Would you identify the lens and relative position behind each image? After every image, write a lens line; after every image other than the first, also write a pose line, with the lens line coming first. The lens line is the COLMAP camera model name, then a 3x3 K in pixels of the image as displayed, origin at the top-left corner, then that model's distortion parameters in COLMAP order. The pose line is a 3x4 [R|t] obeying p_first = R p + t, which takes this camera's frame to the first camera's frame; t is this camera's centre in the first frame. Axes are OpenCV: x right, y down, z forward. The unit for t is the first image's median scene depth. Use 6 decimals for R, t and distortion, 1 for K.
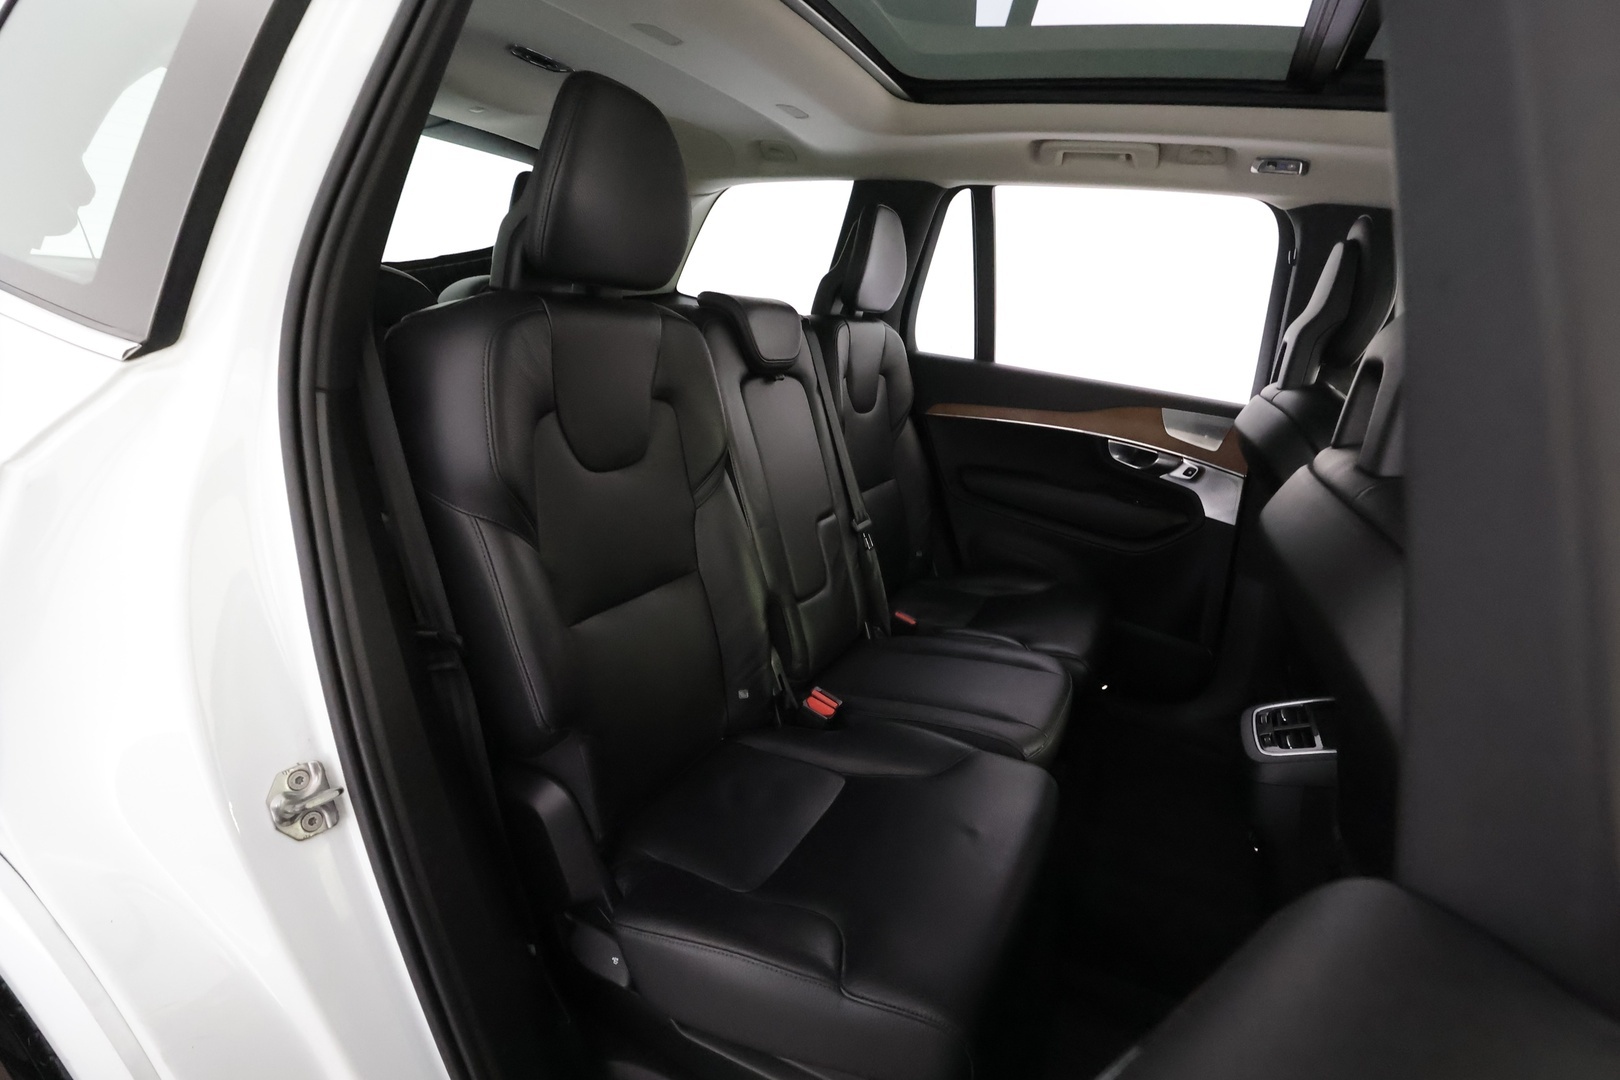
lens RADIAL K [[761.8, 0, 810.0], [0, 761.8, 540.0], [0, 0, 1]] dist [0.012650, -0.000208]
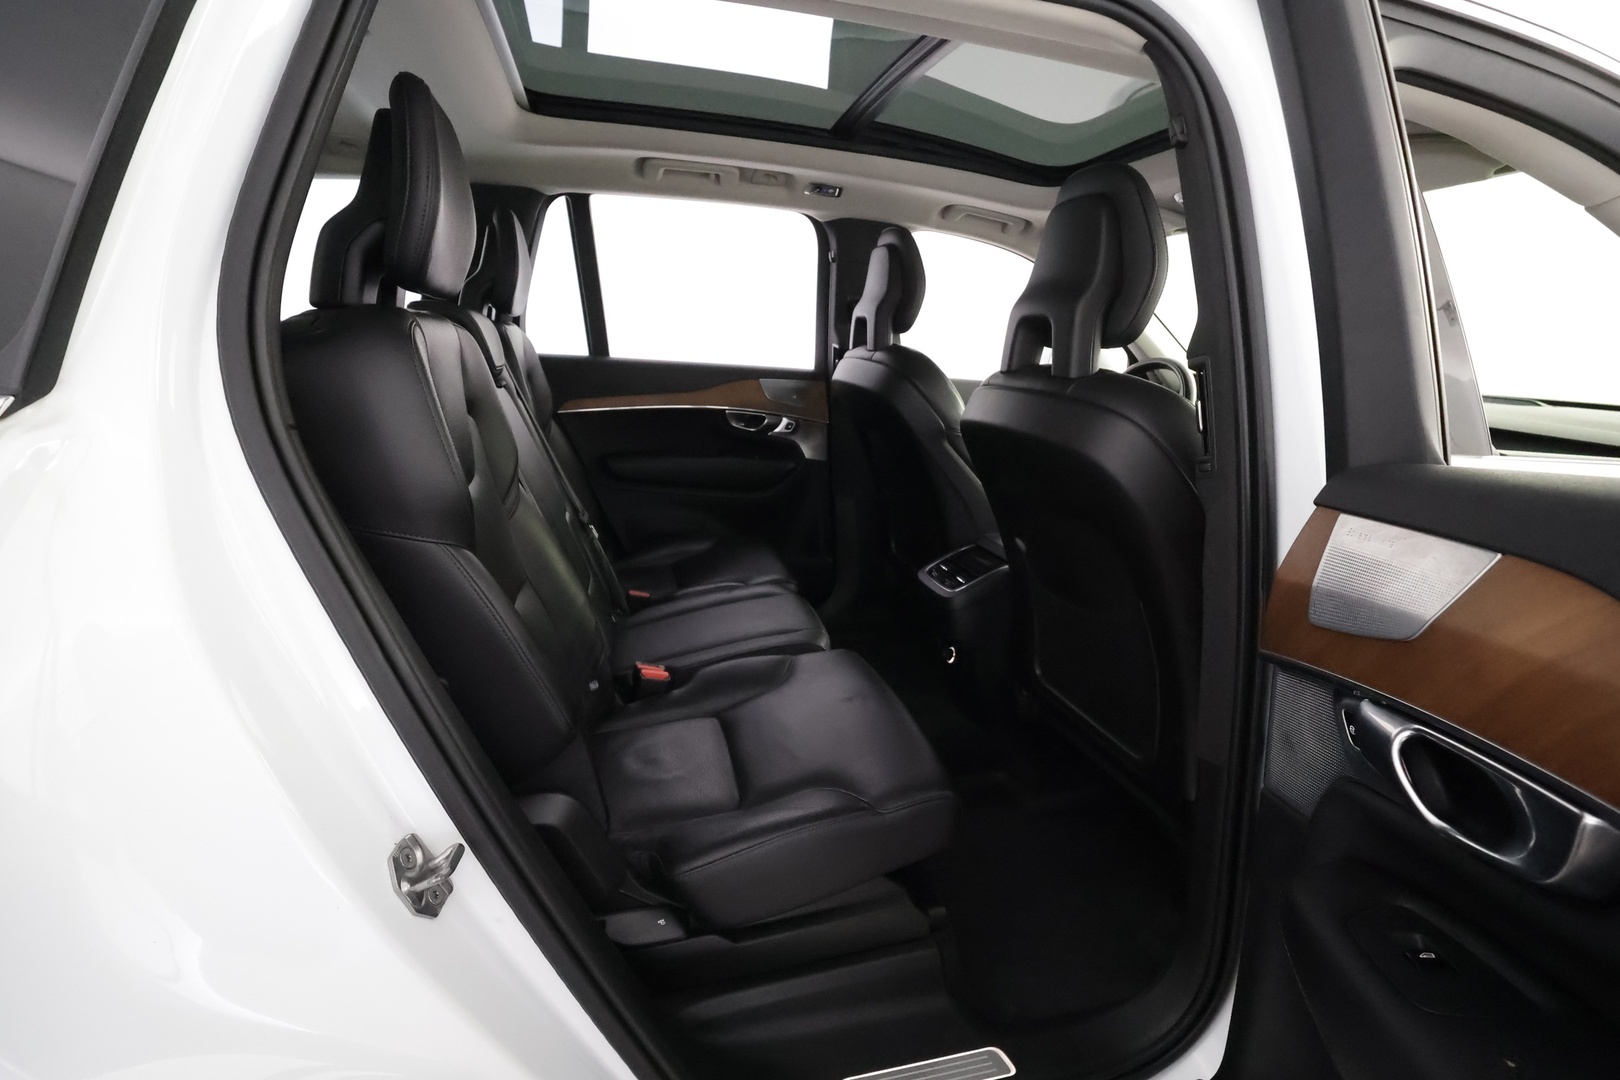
lens RADIAL K [[749.3, 0, 810.0], [0, 749.3, 540.0], [0, 0, 1]] dist [-0.002753, 0.000709]
pose [[0.767483, -0.237988, 0.595257, -0.309808], [0.235383, 0.968297, 0.083646, -0.003080], [-0.596292, 0.075917, 0.799170, 0.000180]]
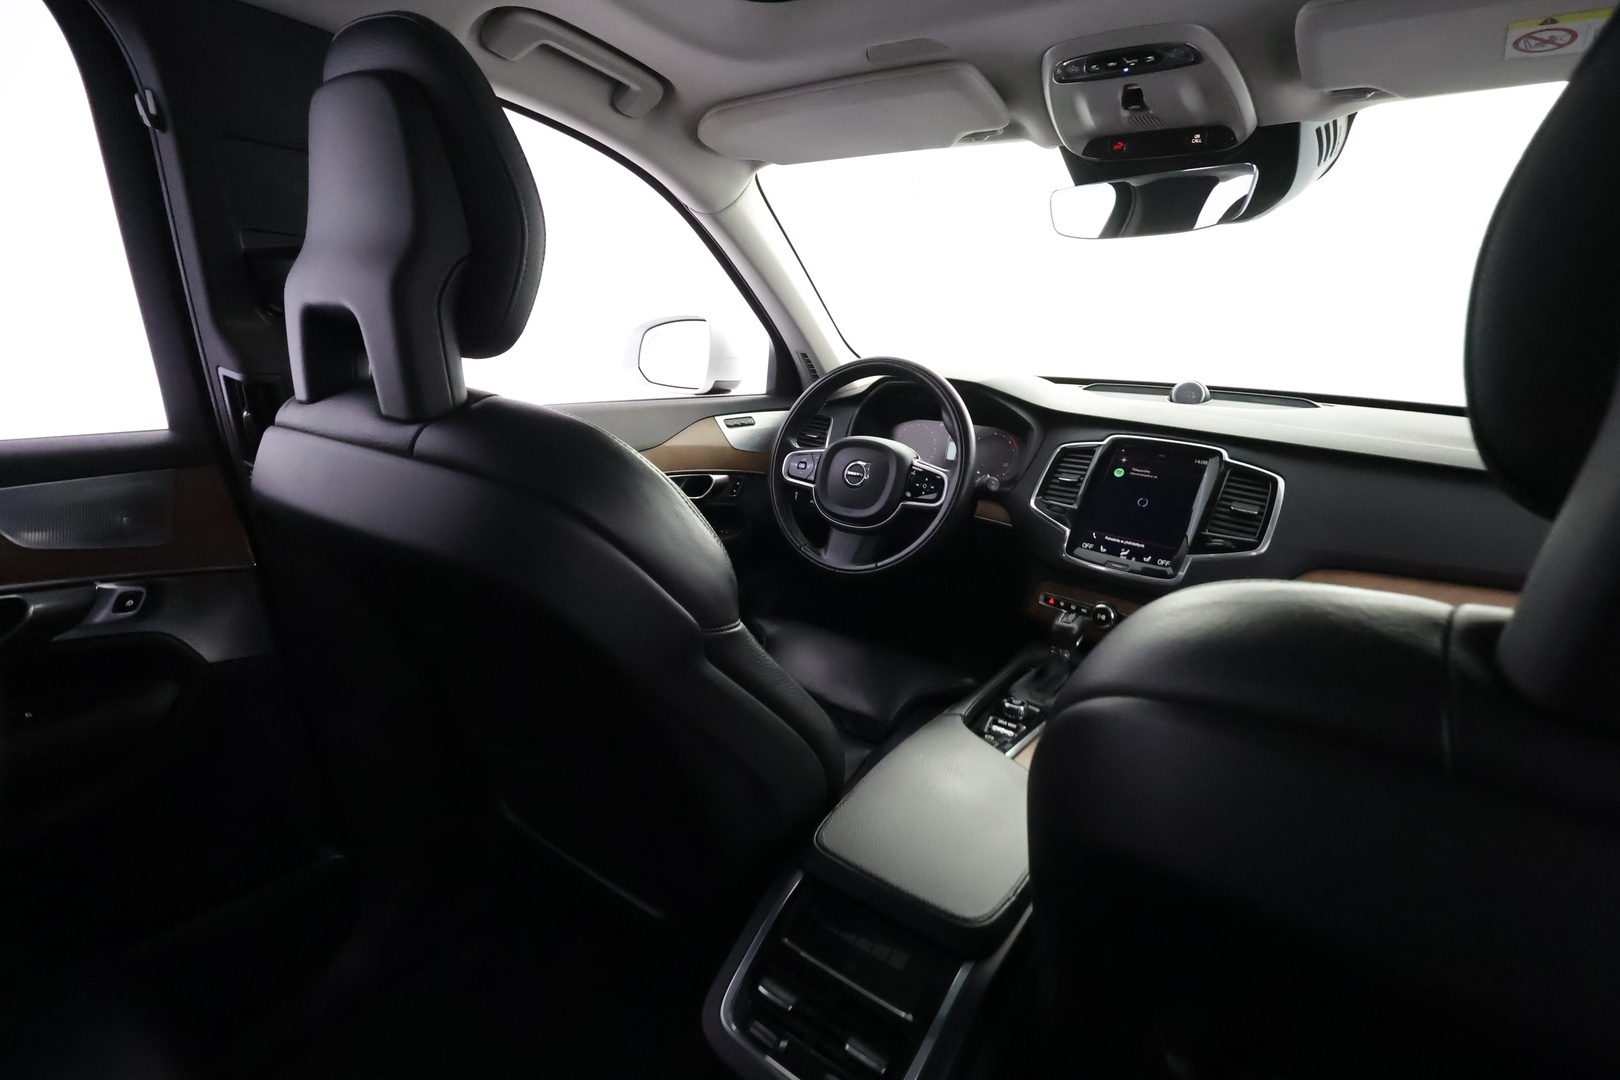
lens RADIAL K [[749.3, 0, 810.0], [0, 749.3, 540.0], [0, 0, 1]] dist [-0.002753, 0.000709]
pose [[0.173465, -0.383442, 0.907129, 0.204514], [0.298162, 0.898312, 0.322699, -0.171146], [-0.938621, 0.214494, 0.270154, 0.573179]]
